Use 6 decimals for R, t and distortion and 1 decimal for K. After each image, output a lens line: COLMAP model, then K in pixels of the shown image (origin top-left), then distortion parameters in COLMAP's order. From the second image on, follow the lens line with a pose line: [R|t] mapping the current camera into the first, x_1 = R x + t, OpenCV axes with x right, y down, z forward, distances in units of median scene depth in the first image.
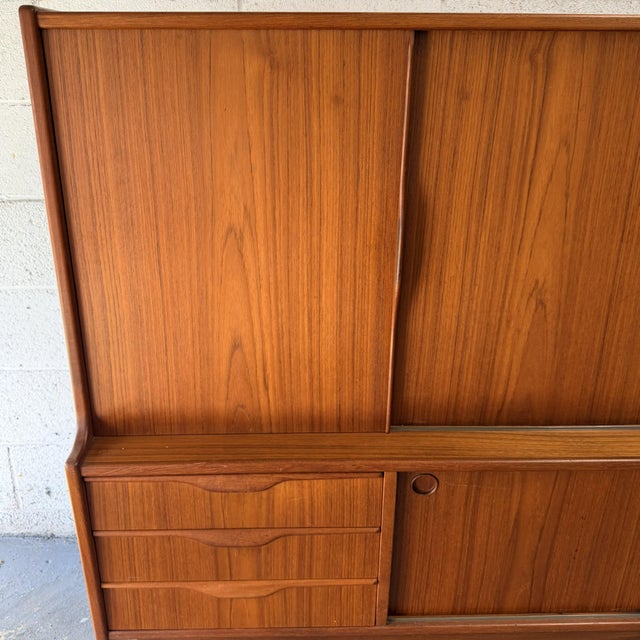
lens RADIAL K [[656.8, 0, 320.0], [0, 656.8, 320.0], [0, 0, 1]] dist [0.149884, -0.322557]
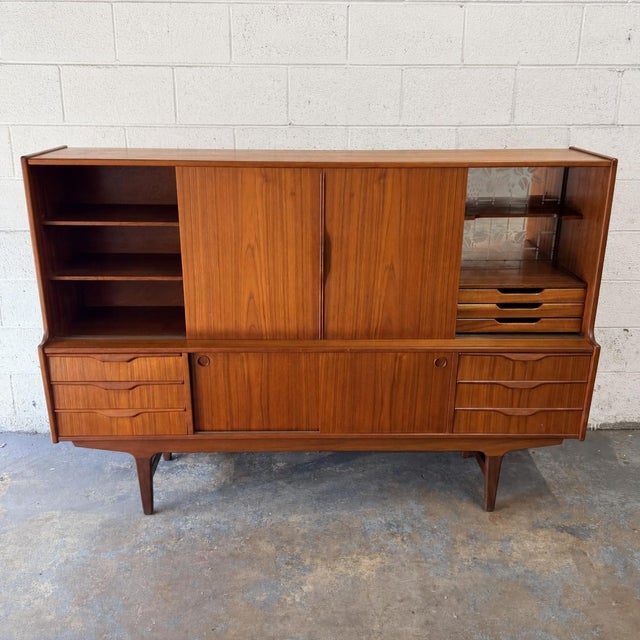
lens RADIAL K [[656.8, 0, 320.0], [0, 656.8, 320.0], [0, 0, 1]] dist [0.149884, -0.322557]
pose [[0.999997, 0.000821, -0.002449, 0.551861], [-0.000953, 0.998514, -0.054489, 0.230214], [0.002401, 0.054492, 0.998511, -1.201650]]
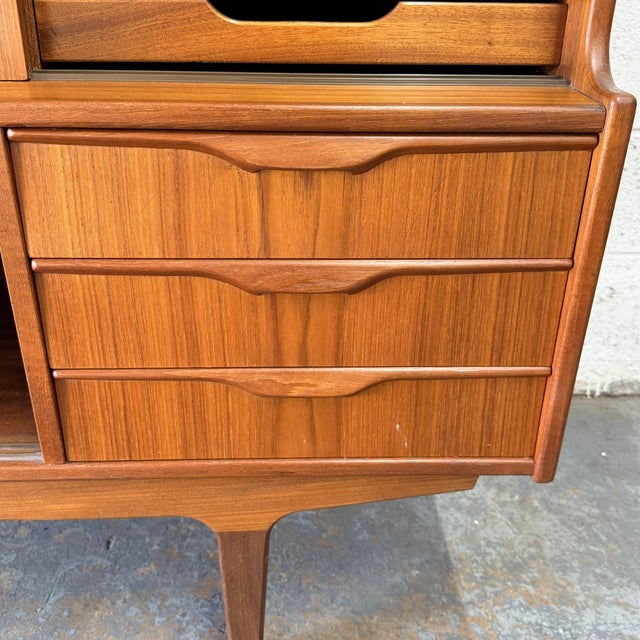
lens RADIAL K [[737.3, 0, 320.0], [0, 737.3, 320.0], [0, 0, 1]] dist [0.200014, -0.478577]
pose [[0.999654, 0.001639, 0.026238, 1.219996], [-0.003592, 0.997209, 0.074579, 0.314582], [-0.026042, -0.074648, 0.996870, 0.433071]]
